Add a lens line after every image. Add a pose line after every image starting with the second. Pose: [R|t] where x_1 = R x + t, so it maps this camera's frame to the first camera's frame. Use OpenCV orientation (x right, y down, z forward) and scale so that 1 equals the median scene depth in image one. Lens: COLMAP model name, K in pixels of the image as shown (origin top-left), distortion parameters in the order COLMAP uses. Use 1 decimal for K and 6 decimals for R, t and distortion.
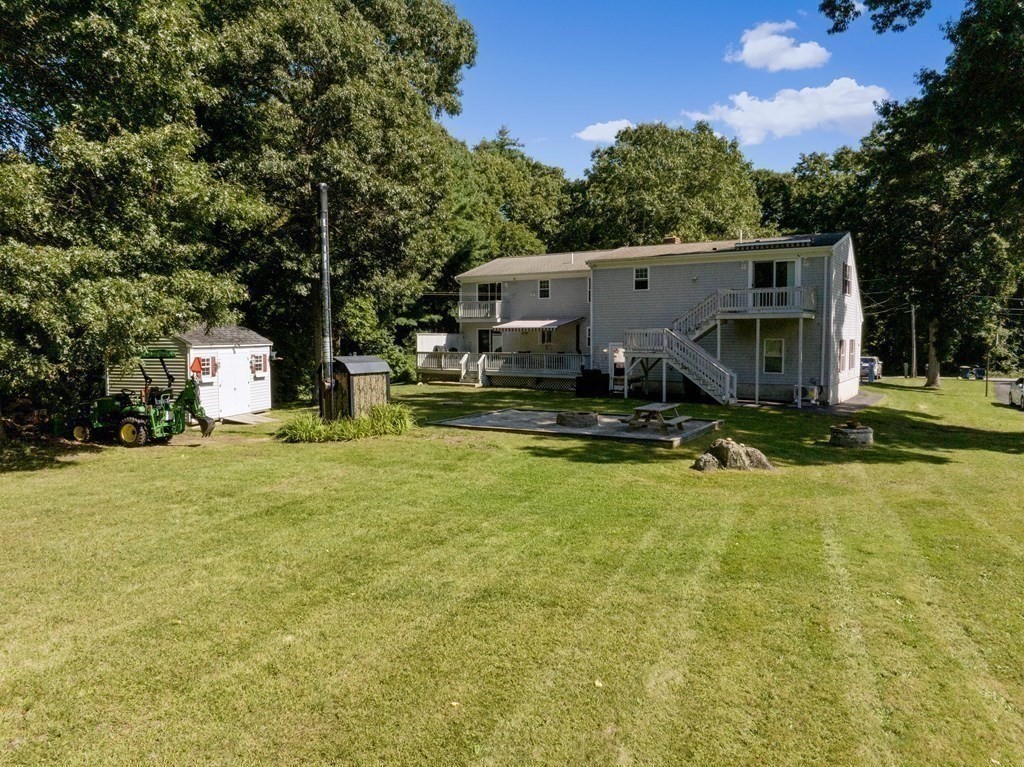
lens RADIAL K [[715.1, 0, 512.0], [0, 715.1, 383.5], [0, 0, 1]] dist [-0.028879, -0.000021]
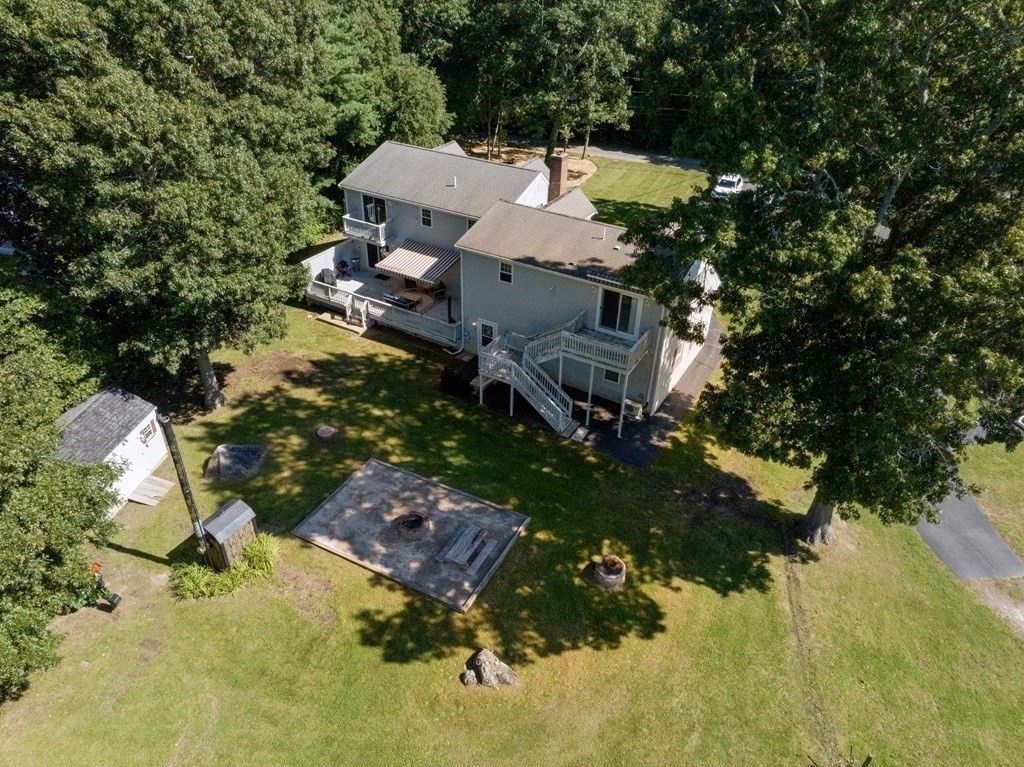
lens RADIAL K [[724.5, 0, 509.5], [0, 724.5, 375.3], [0, 0, 1]] dist [-0.042469, -0.000254]
pose [[0.998406, -0.005410, 0.056188, 0.072611], [-0.022583, 0.873989, 0.485420, -0.303832], [-0.051734, -0.485915, 0.872474, 0.001871]]
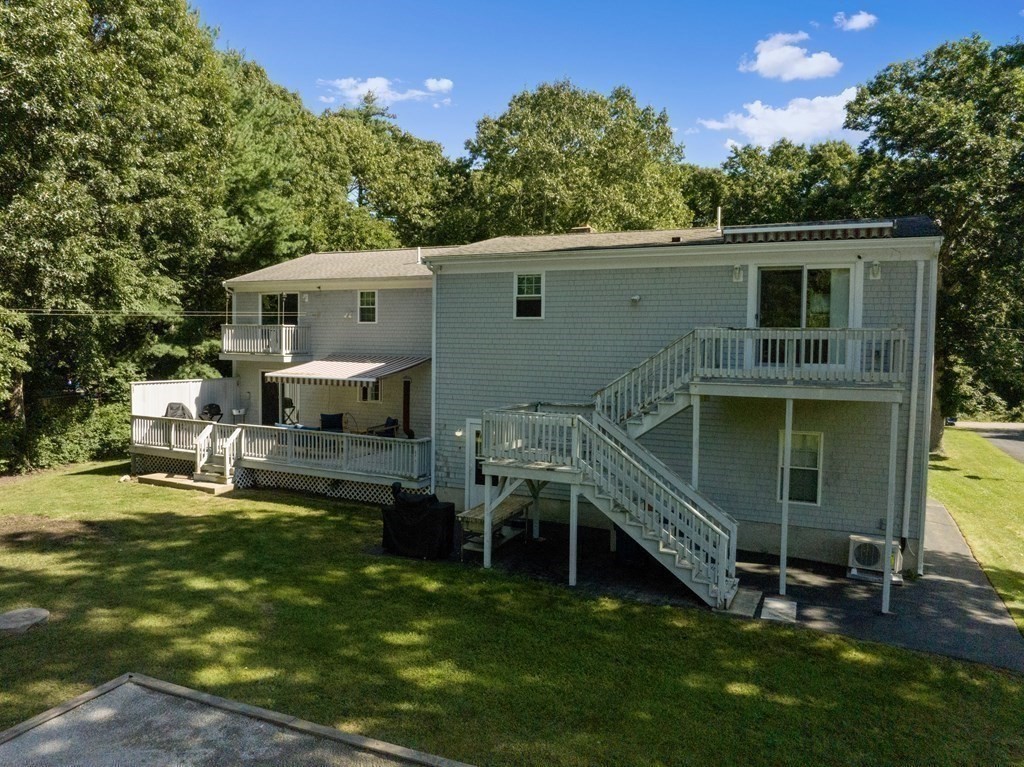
lens RADIAL K [[724.5, 0, 509.5], [0, 724.5, 375.3], [0, 0, 1]] dist [-0.042469, -0.000254]
pose [[0.991594, 0.012633, 0.128772, 0.059308], [-0.009669, 0.999674, -0.023617, -0.045298], [-0.129028, 0.022173, 0.991393, 0.287294]]
